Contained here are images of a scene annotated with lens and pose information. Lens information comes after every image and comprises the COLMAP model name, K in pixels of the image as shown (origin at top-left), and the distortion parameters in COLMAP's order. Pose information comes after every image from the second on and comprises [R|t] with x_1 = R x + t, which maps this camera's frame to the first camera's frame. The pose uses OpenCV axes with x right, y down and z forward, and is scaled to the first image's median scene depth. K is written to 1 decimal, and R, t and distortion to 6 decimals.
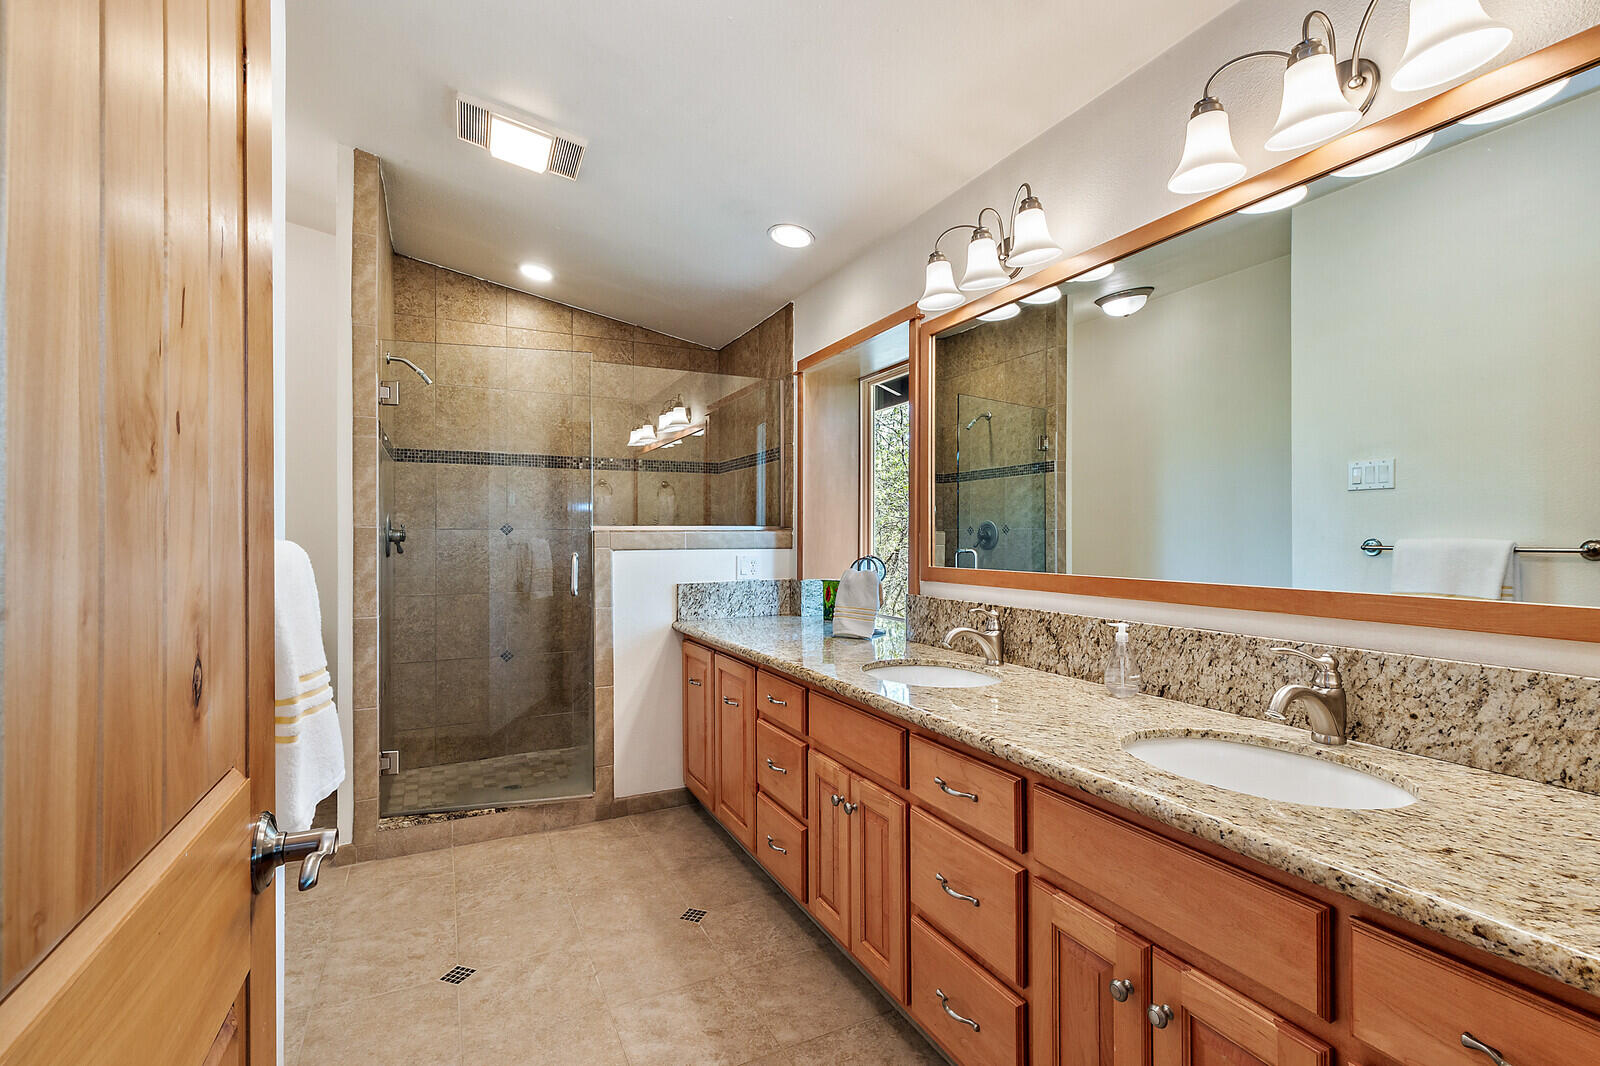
lens RADIAL K [[719.5, 0, 803.5], [0, 719.5, 528.1], [0, 0, 1]] dist [0.008752, -0.000078]
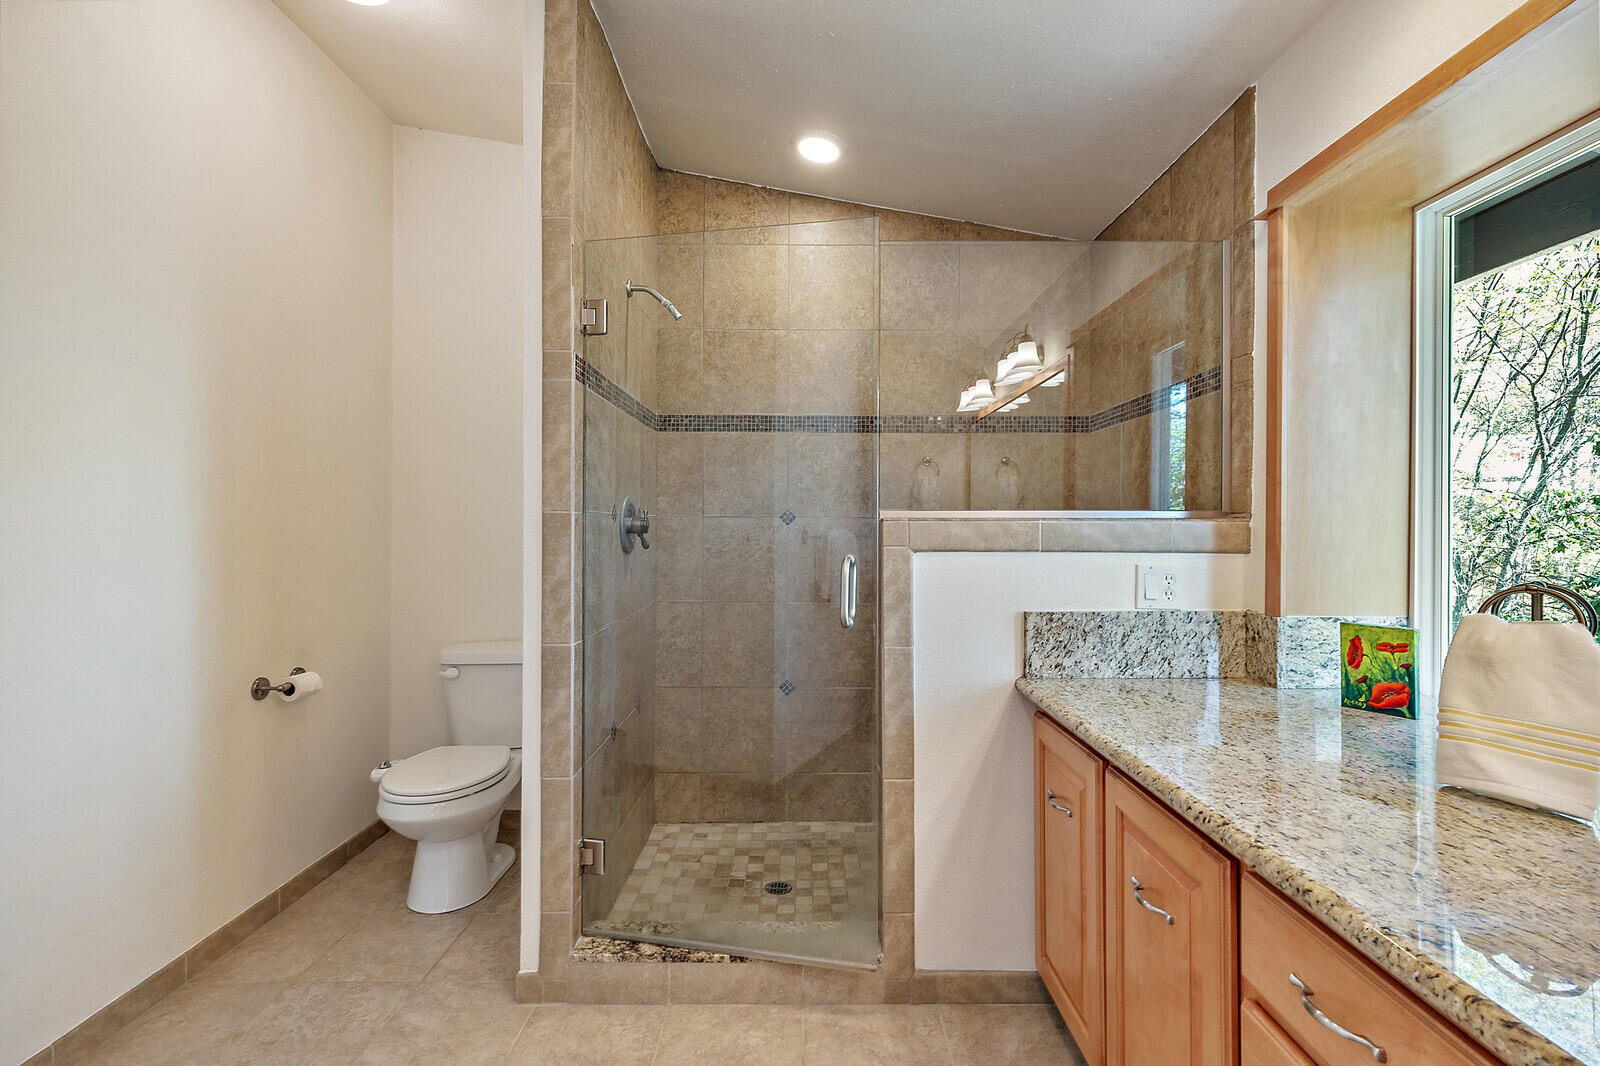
lens RADIAL K [[719.5, 0, 803.5], [0, 719.5, 528.1], [0, 0, 1]] dist [0.008752, -0.000078]
pose [[0.893445, 0.006154, -0.449131, -0.072978], [-0.000407, 0.999917, 0.012891, 0.003738], [0.449173, -0.011335, 0.893373, 0.394709]]
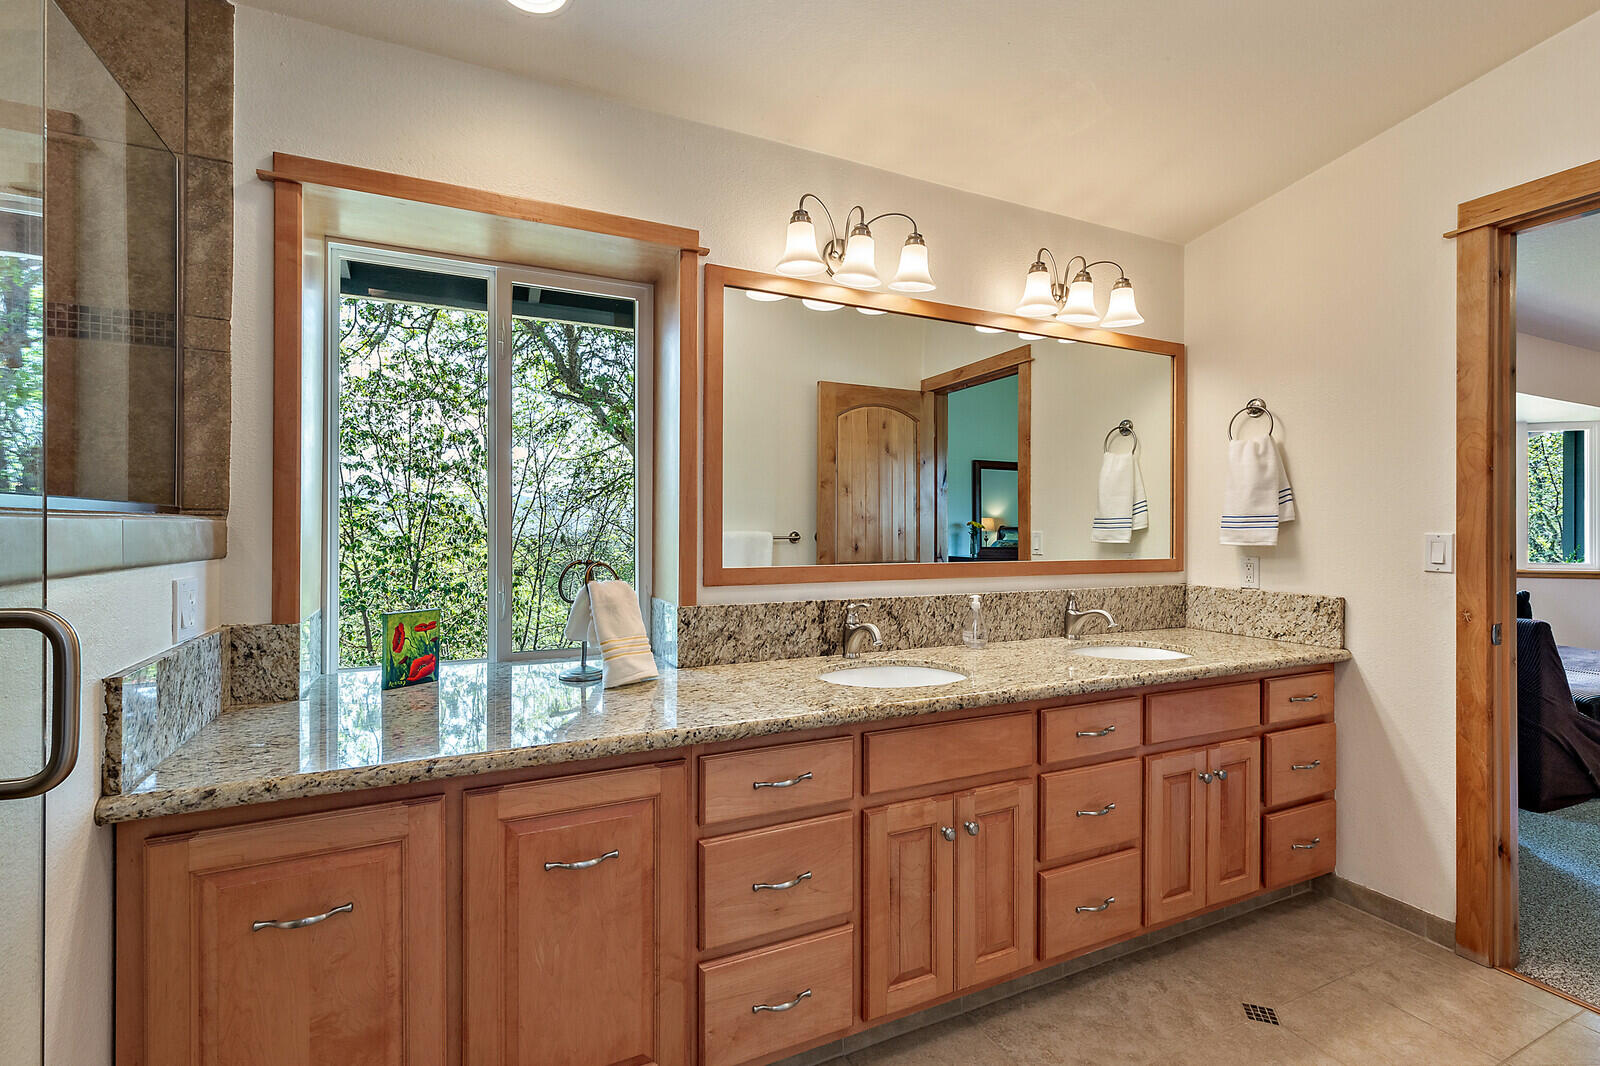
lens RADIAL K [[707.8, 0, 799.4], [0, 707.8, 523.5], [0, 0, 1]] dist [0.000154, -0.000097]
pose [[0.021721, 0.007736, 0.999734, -0.463417], [-0.016171, 0.999842, -0.007385, 0.005471], [-0.999633, -0.016006, 0.021842, 0.662278]]
